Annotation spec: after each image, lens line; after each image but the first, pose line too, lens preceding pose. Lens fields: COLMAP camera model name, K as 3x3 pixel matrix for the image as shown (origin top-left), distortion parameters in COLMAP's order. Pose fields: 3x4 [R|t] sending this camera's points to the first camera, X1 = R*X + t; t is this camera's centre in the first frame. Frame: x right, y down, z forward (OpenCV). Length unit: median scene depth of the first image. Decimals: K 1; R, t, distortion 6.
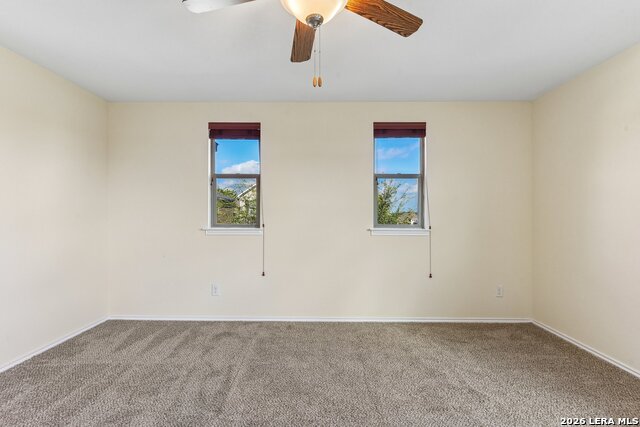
lens RADIAL K [[314.1, 0, 313.5], [0, 314.1, 213.0], [0, 0, 1]] dist [0.000990, -0.000138]
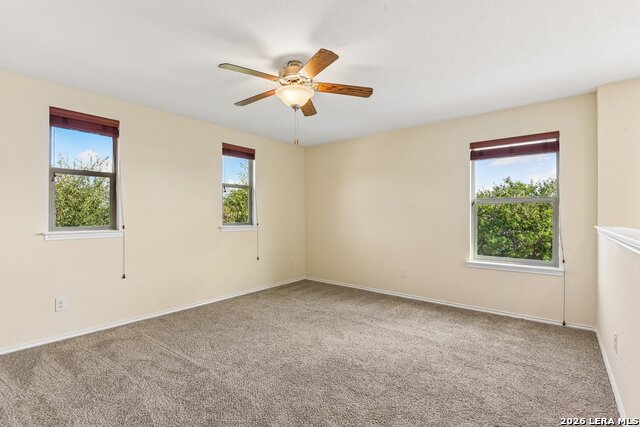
lens RADIAL K [[302.0, 0, 320.2], [0, 302.0, 215.5], [0, 0, 1]] dist [-0.002130, -0.000967]
pose [[0.617113, -0.004189, 0.786864, -0.552712], [0.002135, 0.999991, 0.003649, 0.002470], [-0.786872, -0.000572, 0.617116, -0.064463]]
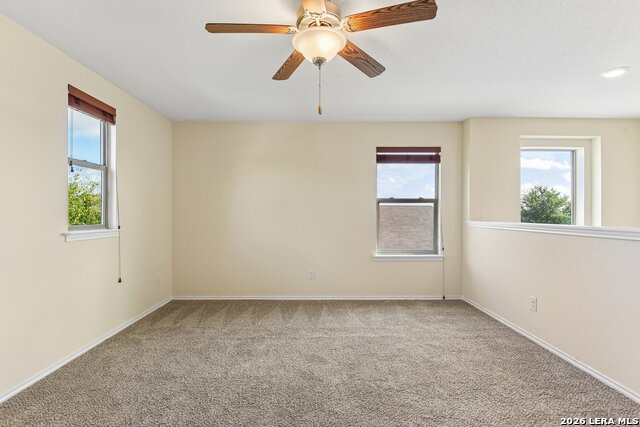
lens RADIAL K [[302.0, 0, 320.2], [0, 302.0, 215.5], [0, 0, 1]] dist [-0.002130, -0.000967]
pose [[-0.026735, -0.007046, 0.999618, -0.539621], [0.000660, 0.999975, 0.007066, 0.007391], [-0.999642, 0.000849, -0.026729, 0.468707]]
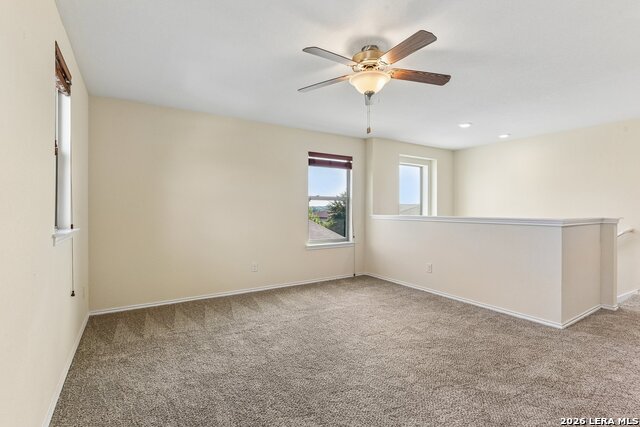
lens RADIAL K [[298.2, 0, 319.5], [0, 298.2, 212.1], [0, 0, 1]] dist [-0.002663, -0.000941]
pose [[-0.544593, -0.011154, 0.838626, -0.524864], [-0.001310, 0.999922, 0.012449, 0.004864], [-0.838700, 0.005681, -0.544565, 0.944582]]
